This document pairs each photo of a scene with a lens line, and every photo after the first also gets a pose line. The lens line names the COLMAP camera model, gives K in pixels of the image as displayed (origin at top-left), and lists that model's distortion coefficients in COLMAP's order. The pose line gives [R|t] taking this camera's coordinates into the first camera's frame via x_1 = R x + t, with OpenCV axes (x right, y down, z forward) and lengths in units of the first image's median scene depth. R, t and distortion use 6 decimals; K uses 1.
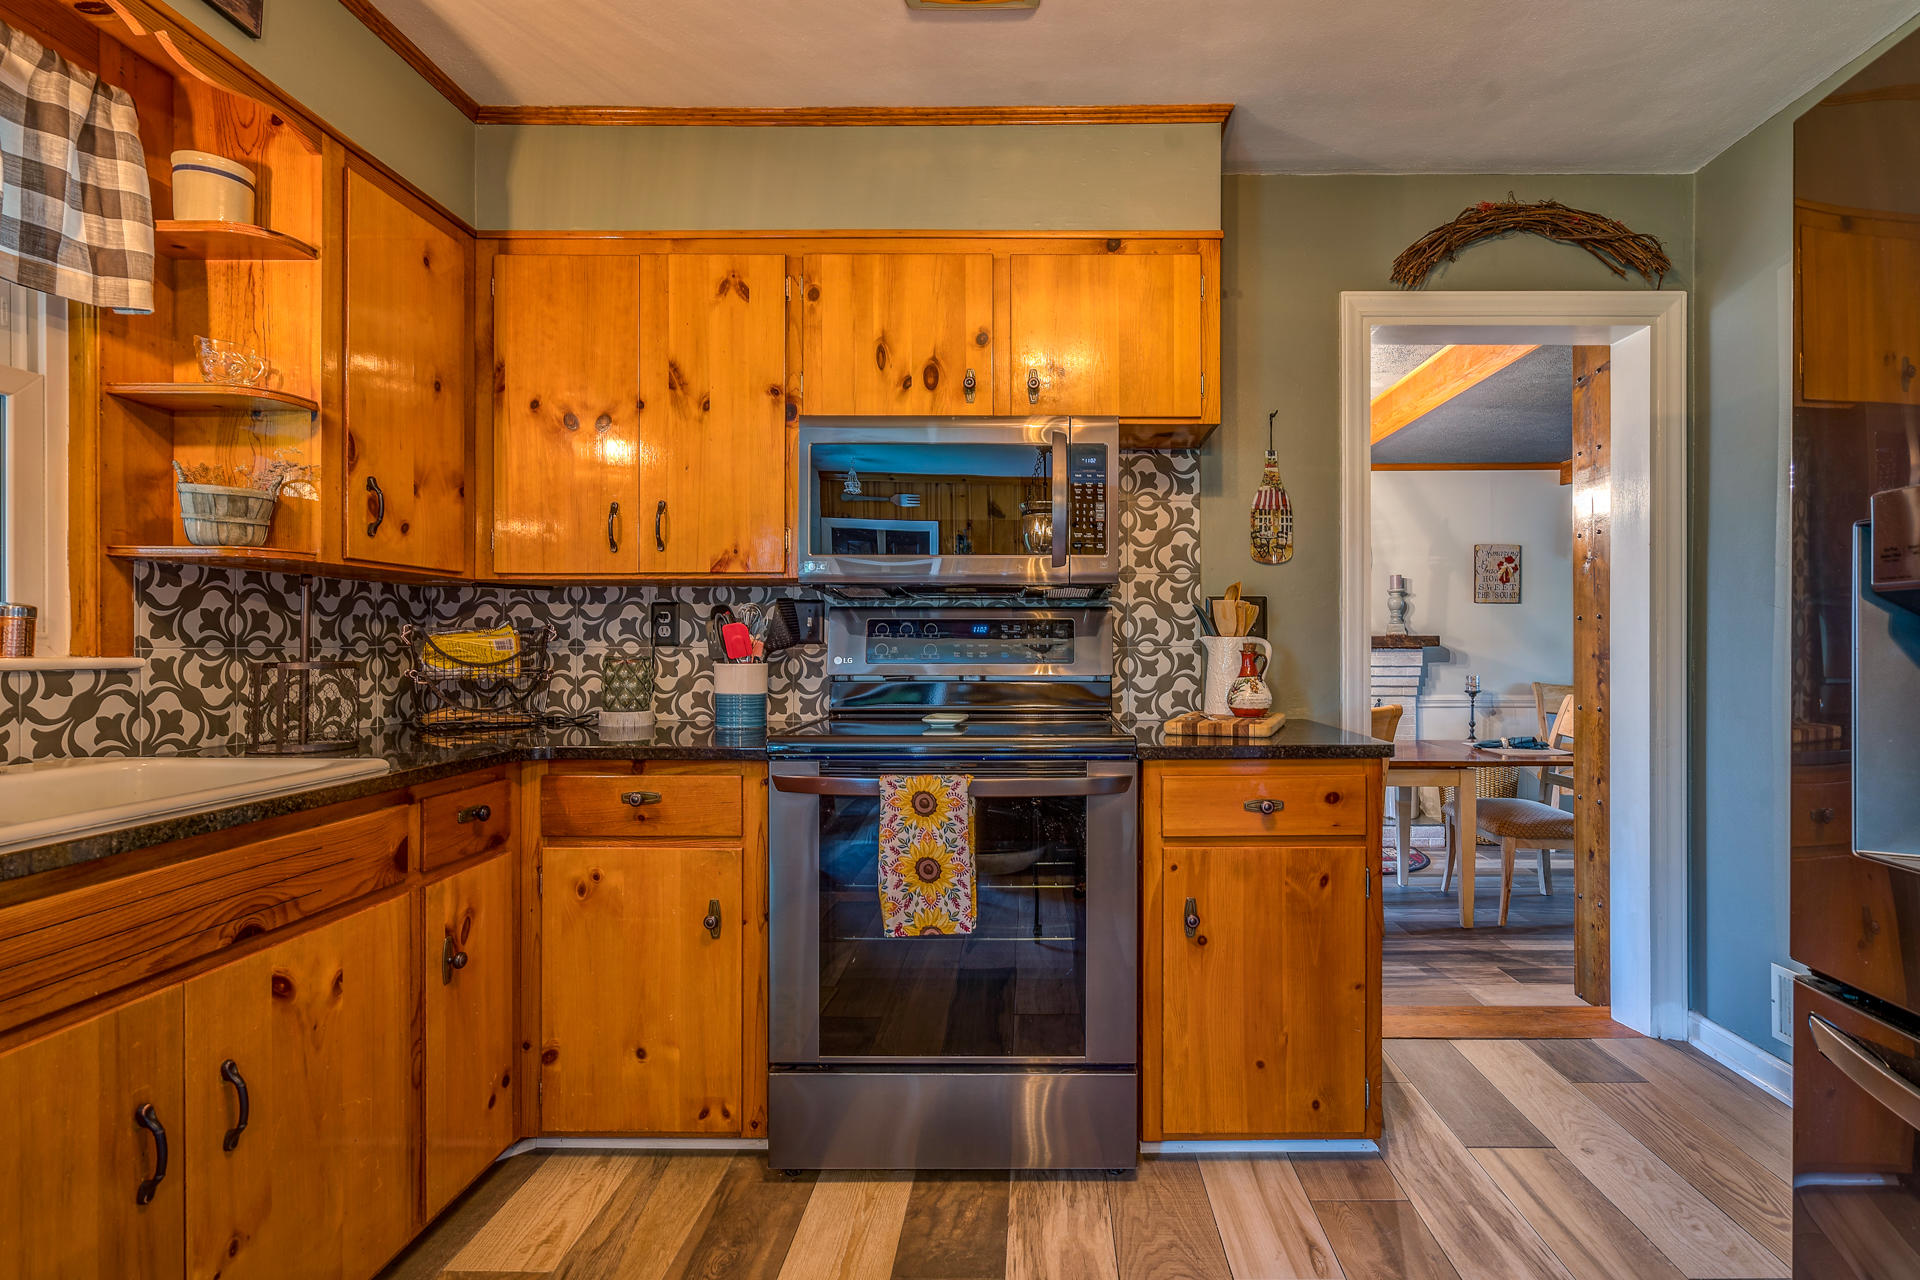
lens RADIAL K [[846.7, 0, 956.3], [0, 846.7, 646.8], [0, 0, 1]] dist [-0.001187, 0.001260]
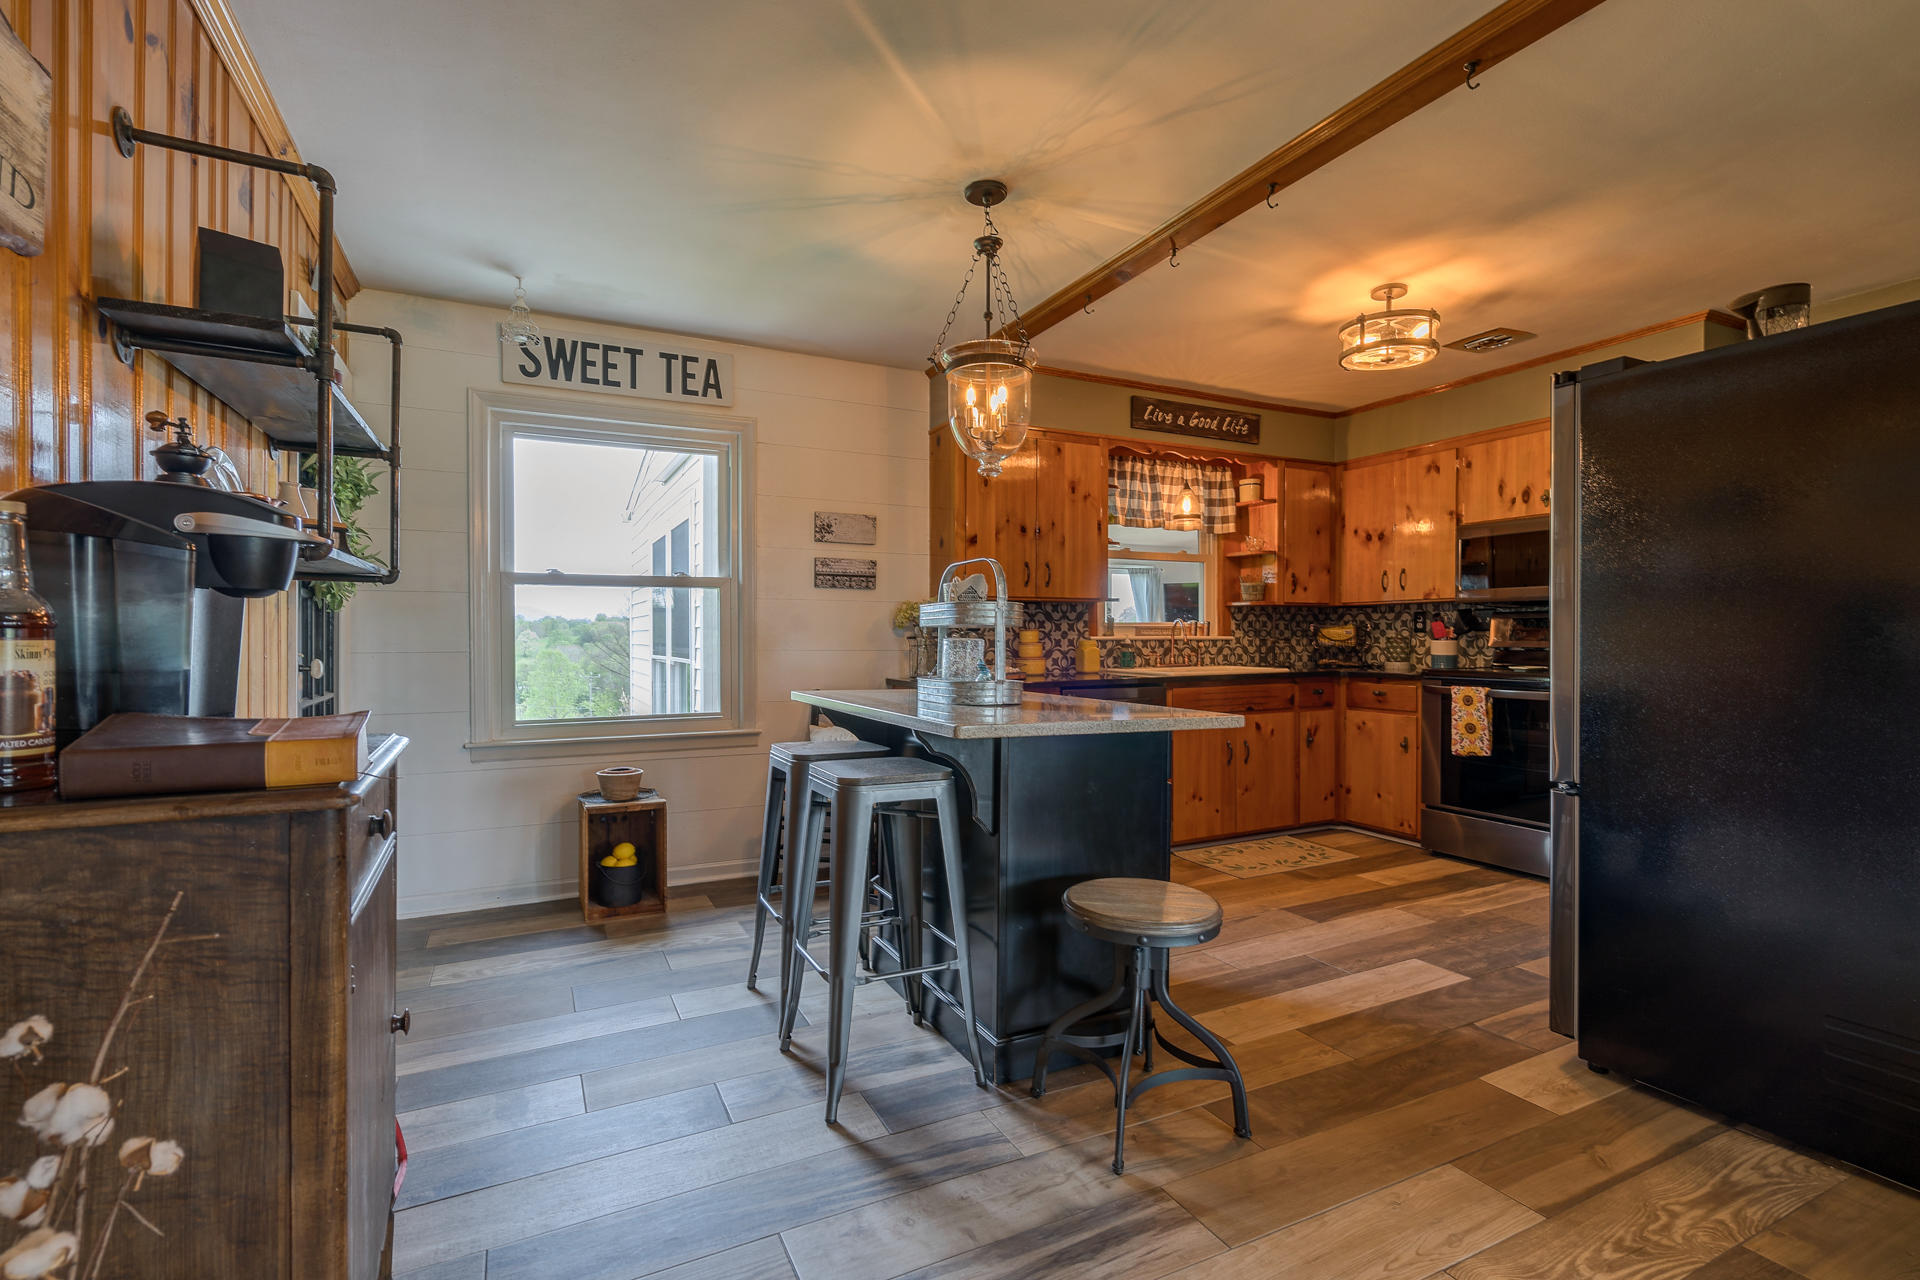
lens RADIAL K [[878.6, 0, 990.9], [0, 878.6, 642.6], [0, 0, 1]] dist [-0.000742, 0.000139]
pose [[0.484116, 0.006484, -0.874980, 1.243005], [0.000070, 0.999972, 0.007449, 0.008957], [0.875004, -0.003667, 0.484103, -1.167067]]
